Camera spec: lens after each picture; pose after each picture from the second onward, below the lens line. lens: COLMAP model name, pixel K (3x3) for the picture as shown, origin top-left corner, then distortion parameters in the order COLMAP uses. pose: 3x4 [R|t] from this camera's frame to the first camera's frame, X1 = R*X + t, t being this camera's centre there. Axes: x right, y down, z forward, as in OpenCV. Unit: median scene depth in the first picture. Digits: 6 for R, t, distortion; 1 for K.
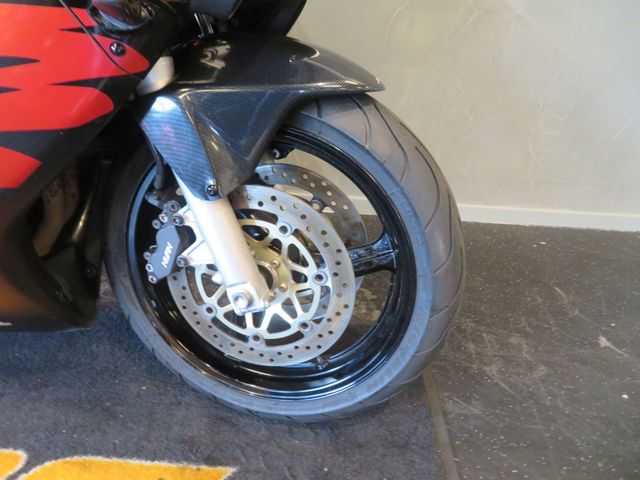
lens RADIAL K [[455.3, 0, 322.1], [0, 455.3, 238.9], [0, 0, 1]] dist [-0.010373, -0.005506]
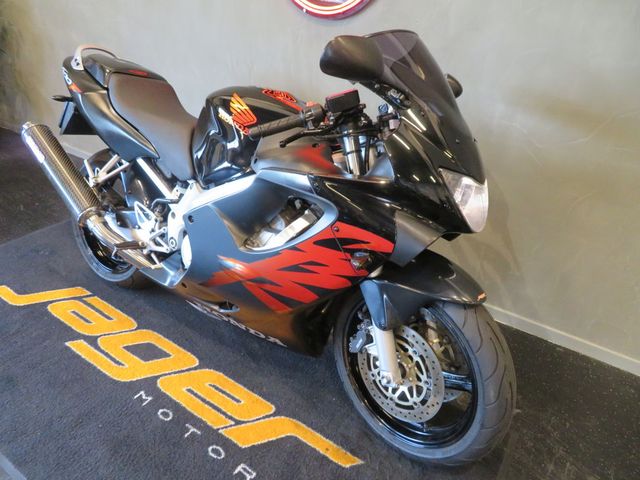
lens RADIAL K [[458.0, 0, 322.3], [0, 458.0, 241.2], [0, 0, 1]] dist [-0.002468, 0.000555]
pose [[0.840748, 0.238861, -0.485890, 0.377795], [-0.267072, 0.963607, 0.011581, -0.356591], [0.470973, 0.120031, 0.873943, -0.858766]]
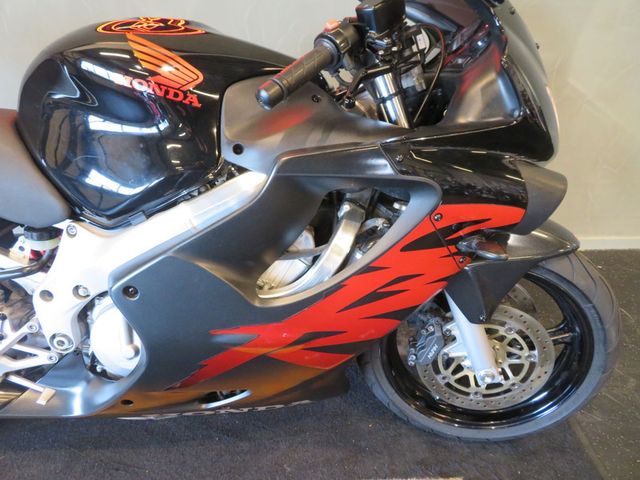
lens RADIAL K [[456.3, 0, 317.7], [0, 456.3, 235.8], [0, 0, 1]] dist [-0.007439, -0.002152]
pose [[0.996332, -0.074226, 0.042569, -0.699149], [0.071533, 0.995532, 0.061639, -0.432787], [-0.046954, -0.058368, 0.997190, -0.441863]]
